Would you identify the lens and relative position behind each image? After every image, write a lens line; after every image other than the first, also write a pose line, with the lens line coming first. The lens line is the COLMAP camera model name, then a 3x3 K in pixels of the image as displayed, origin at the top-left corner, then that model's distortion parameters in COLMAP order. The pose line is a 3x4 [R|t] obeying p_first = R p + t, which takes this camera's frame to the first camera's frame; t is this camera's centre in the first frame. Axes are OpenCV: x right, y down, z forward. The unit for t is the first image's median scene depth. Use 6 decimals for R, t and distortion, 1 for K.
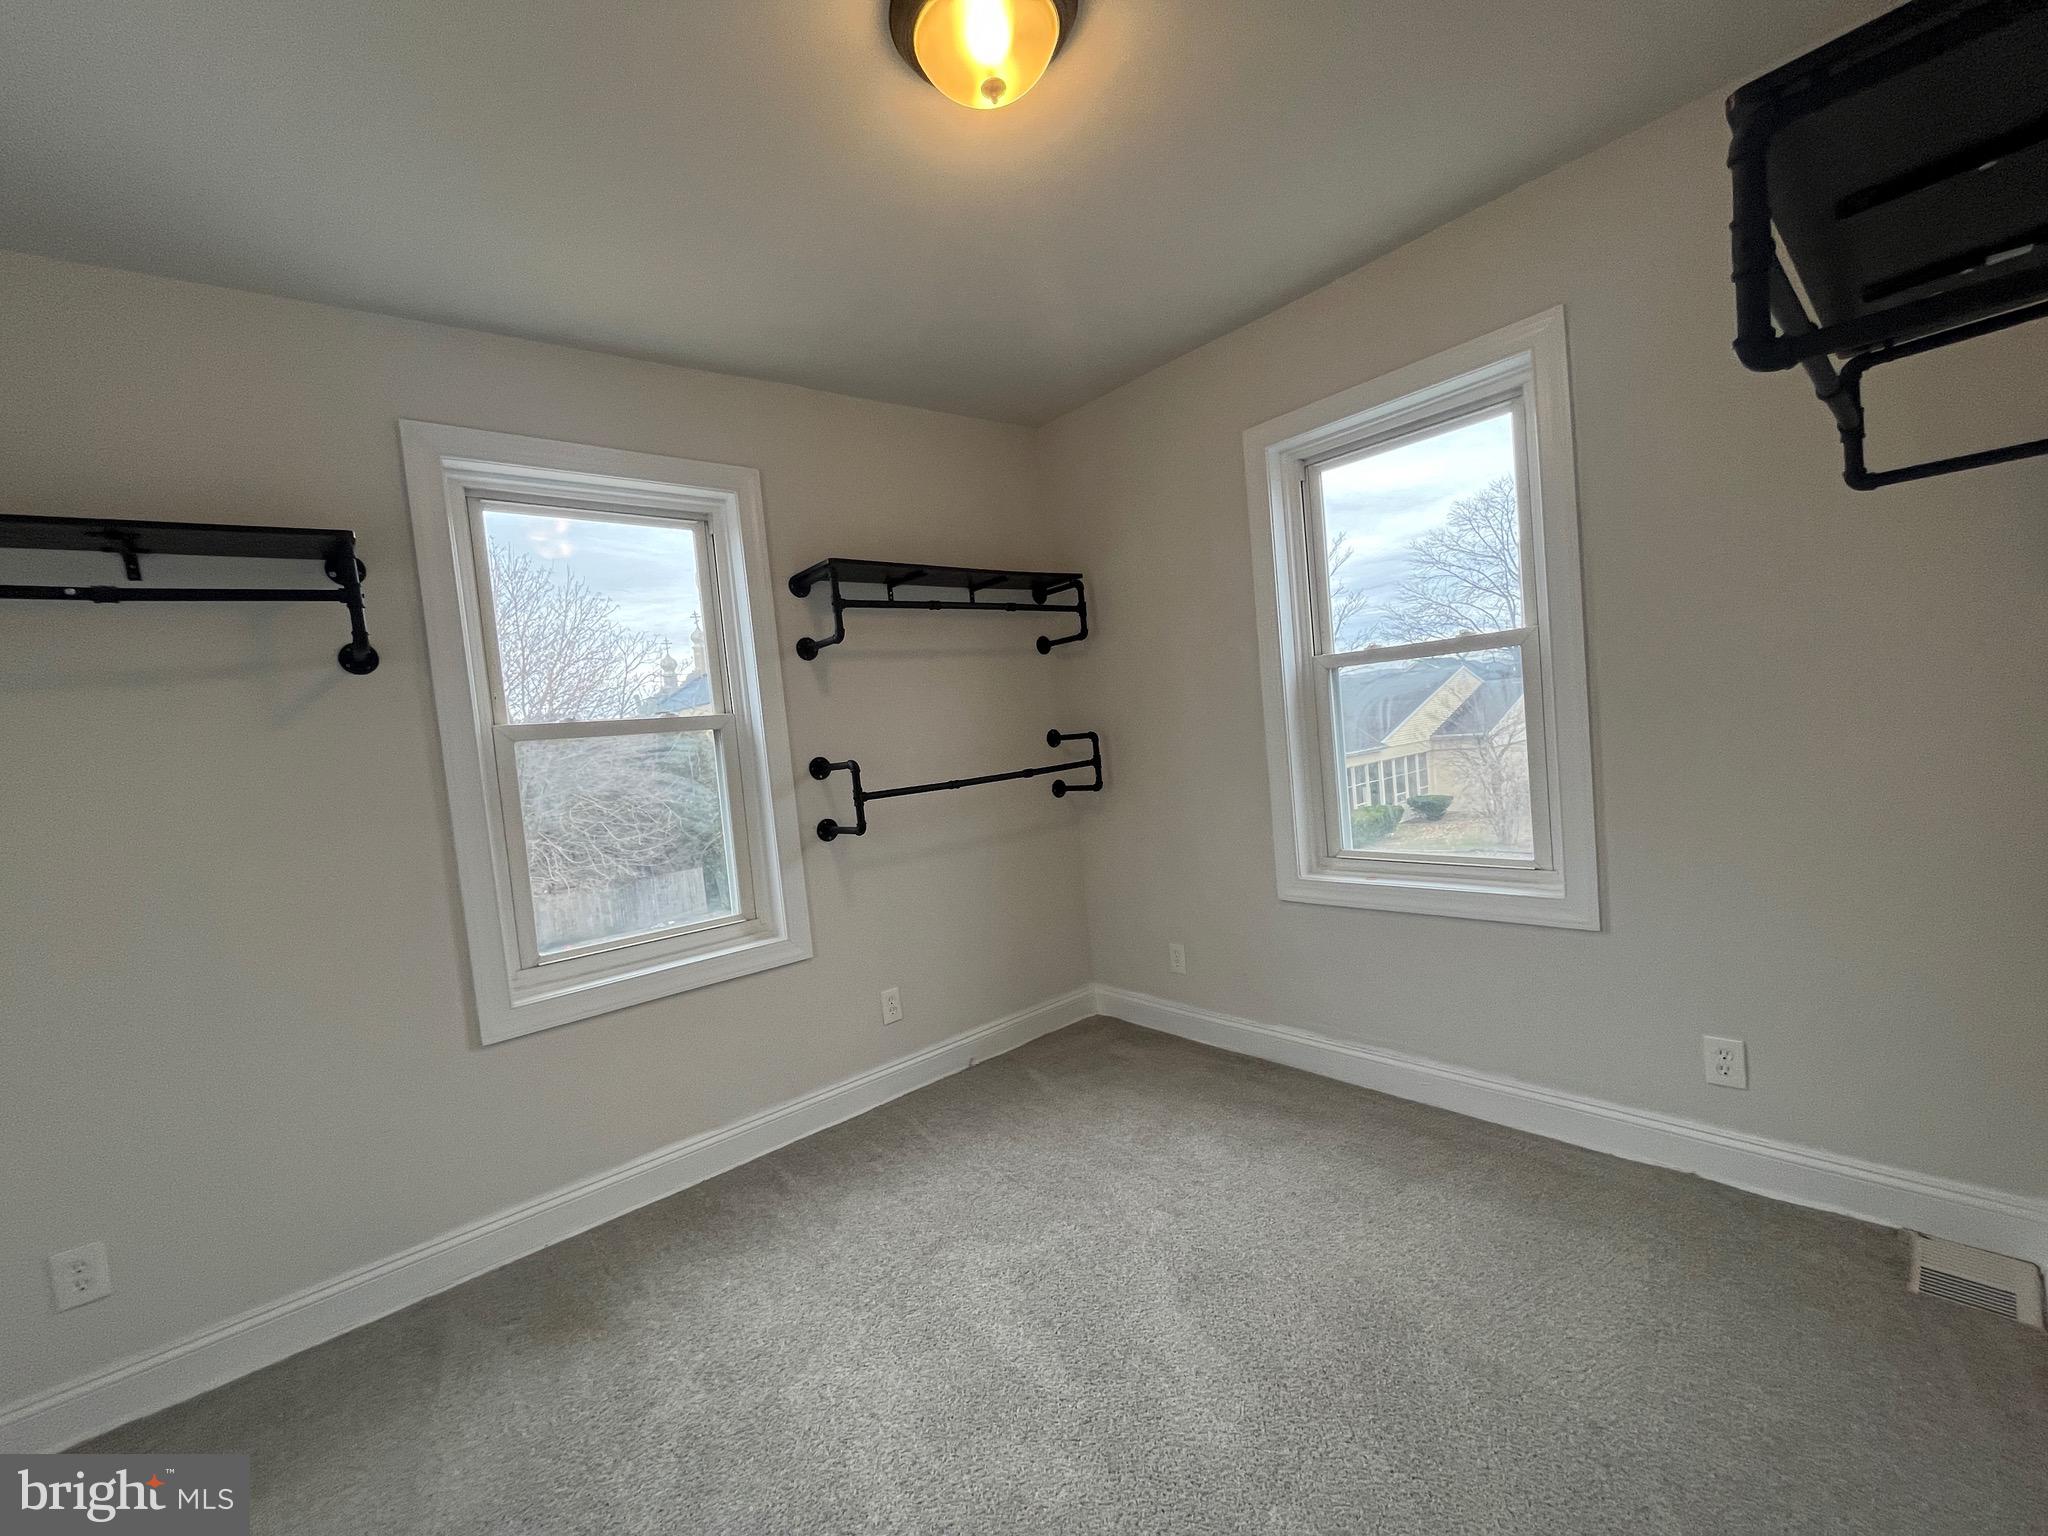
lens RADIAL K [[822.8, 0, 1027.2], [0, 822.8, 774.9], [0, 0, 1]] dist [-0.001964, -0.000733]
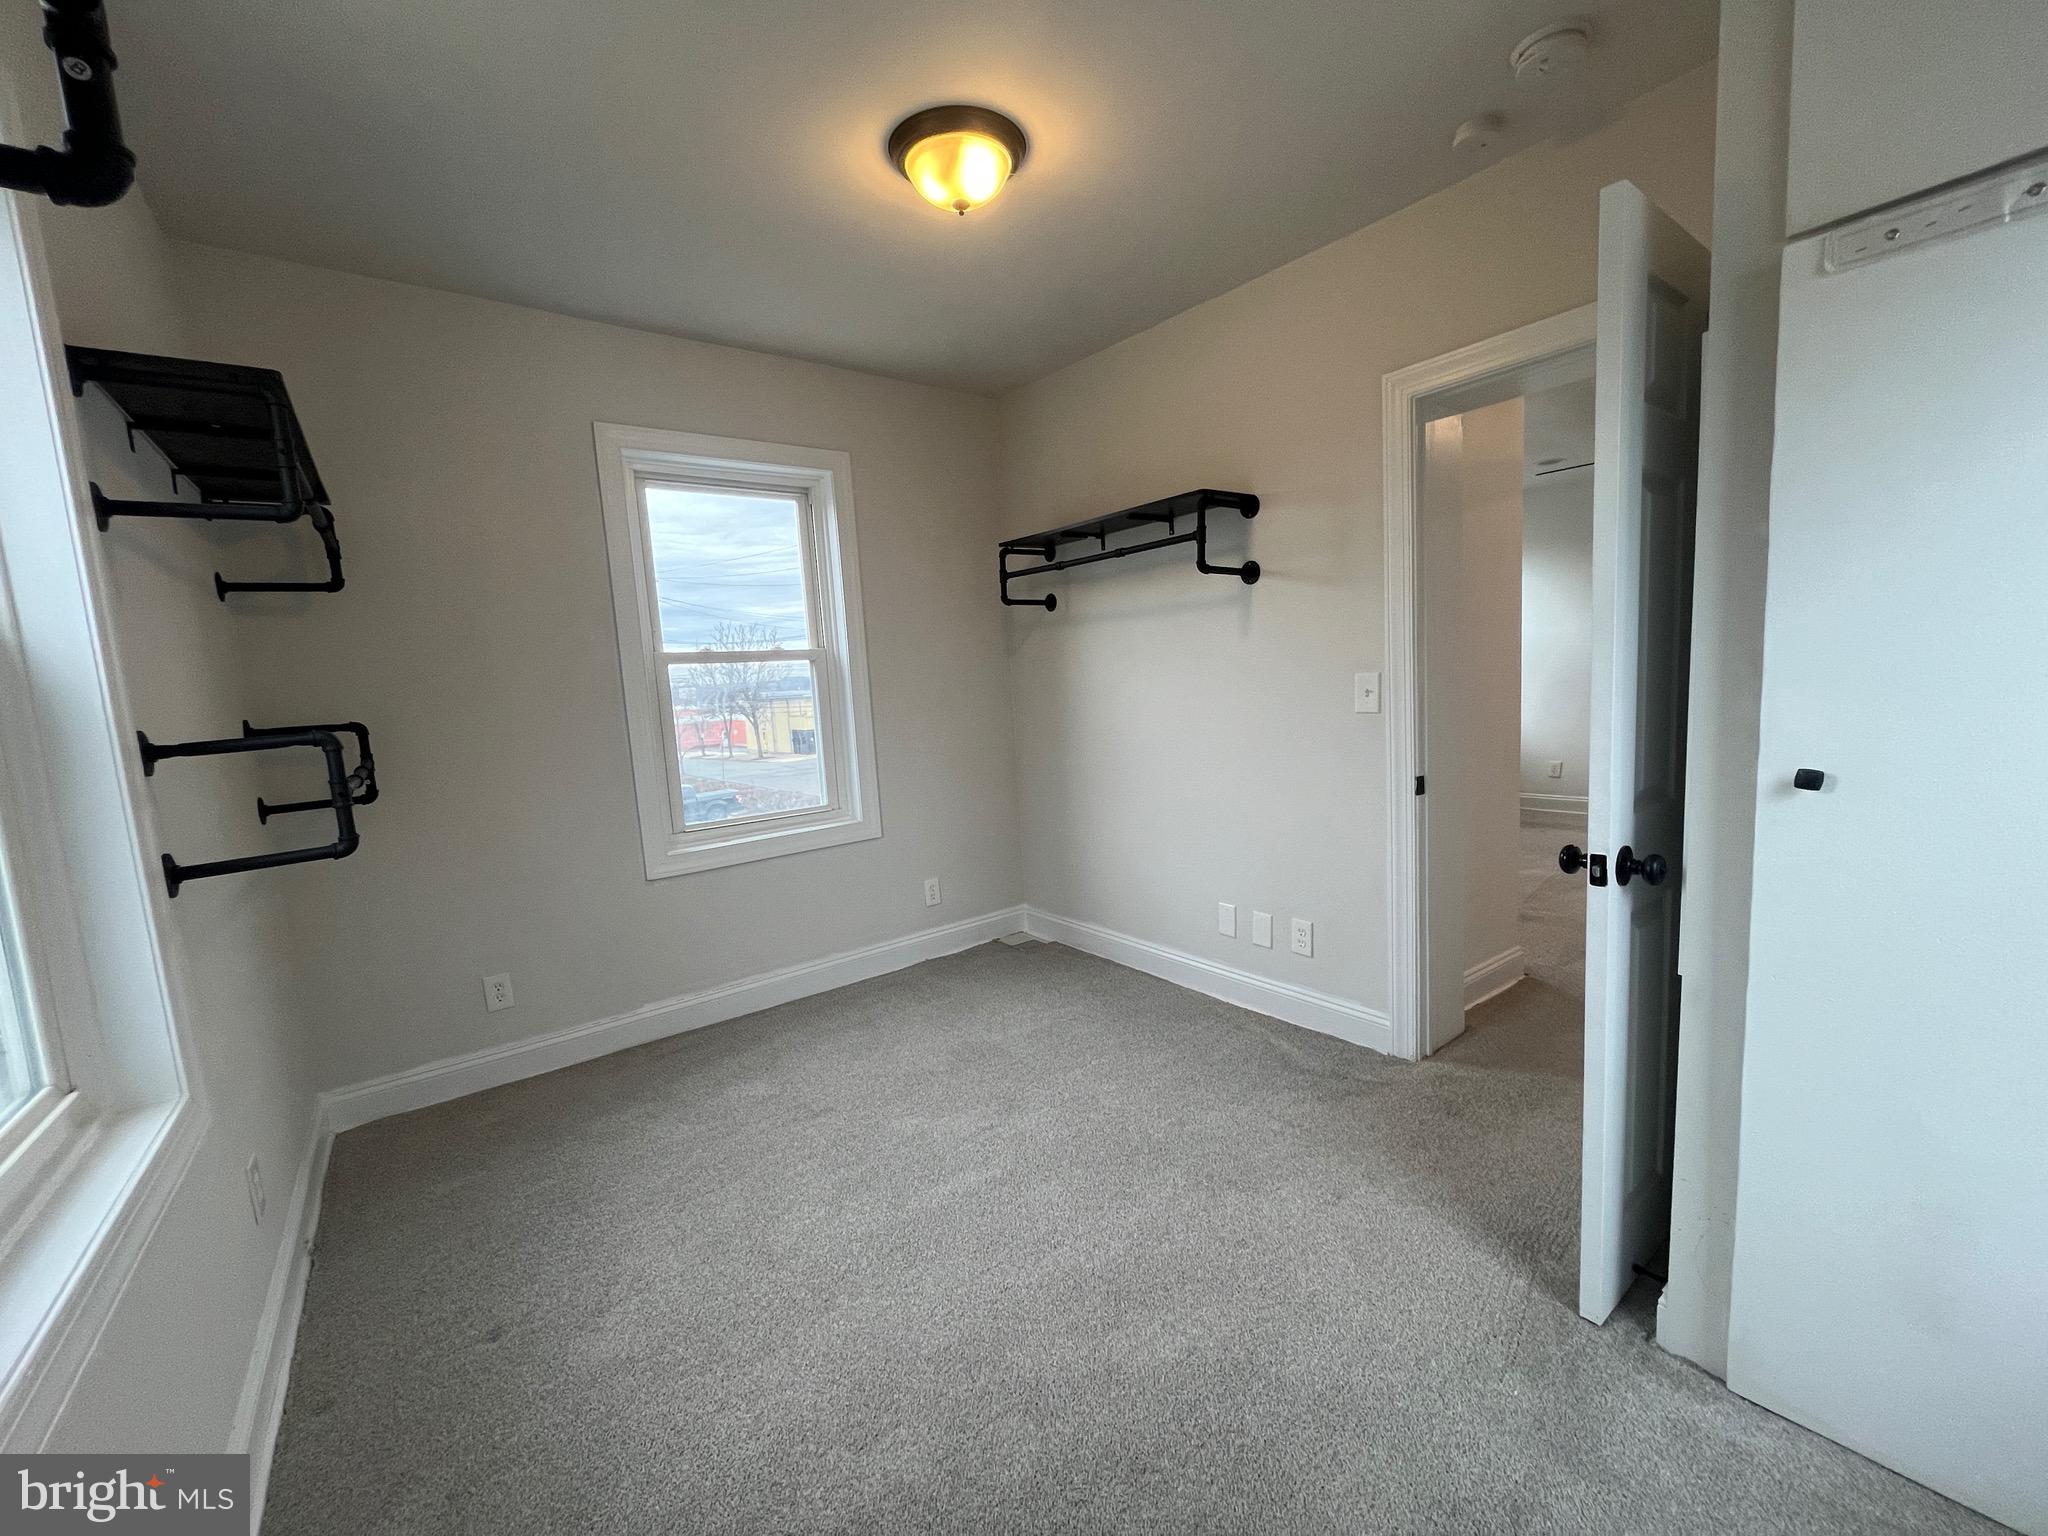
lens RADIAL K [[822.8, 0, 1027.2], [0, 822.8, 774.9], [0, 0, 1]] dist [-0.001964, -0.000733]
pose [[0.078653, -0.027239, 0.996530, -0.771042], [0.105069, 0.994286, 0.018885, 0.054453], [-0.991350, 0.103219, 0.081066, 0.469878]]
